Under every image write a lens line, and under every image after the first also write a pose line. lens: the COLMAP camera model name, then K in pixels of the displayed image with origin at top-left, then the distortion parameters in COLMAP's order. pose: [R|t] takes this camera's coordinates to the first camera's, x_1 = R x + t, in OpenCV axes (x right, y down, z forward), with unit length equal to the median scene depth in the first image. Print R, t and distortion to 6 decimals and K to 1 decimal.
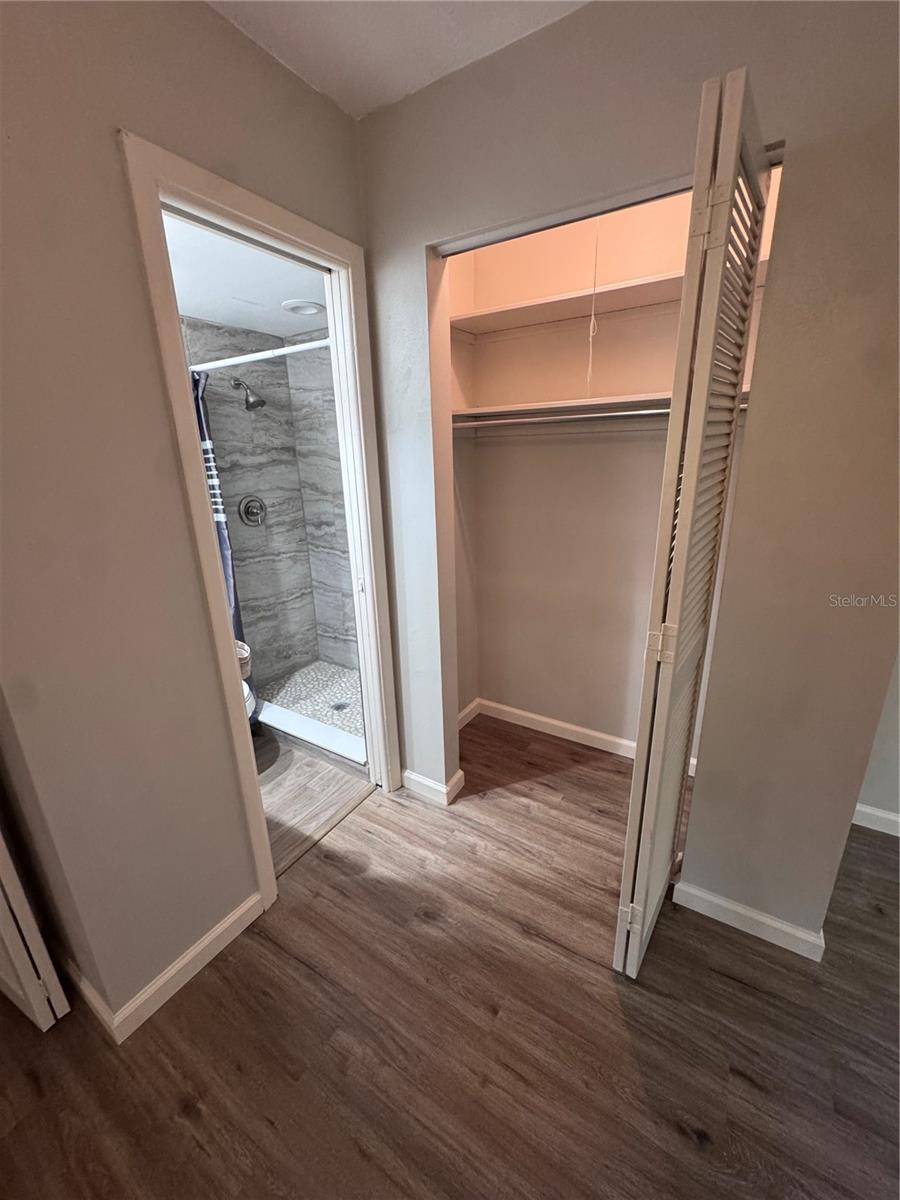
lens RADIAL K [[479.5, 0, 450.0], [0, 479.5, 600.0], [0, 0, 1]] dist [-0.003818, 0.000505]
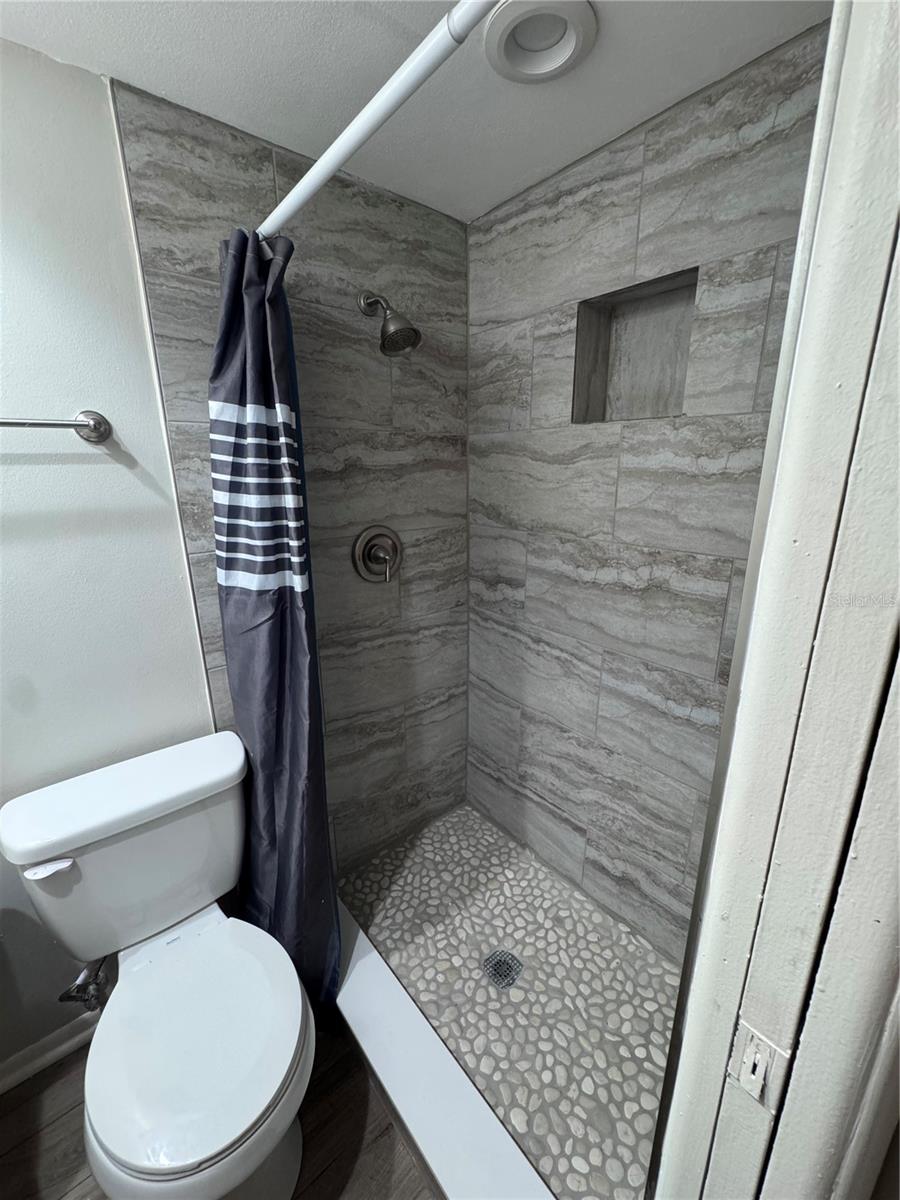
lens RADIAL K [[479.5, 0, 450.0], [0, 479.5, 600.0], [0, 0, 1]] dist [-0.003818, 0.000505]
pose [[0.952761, 0.097232, -0.287738, -0.170946], [-0.103788, 0.994571, -0.007577, -0.133196], [0.285439, 0.037083, 0.957679, 0.493707]]
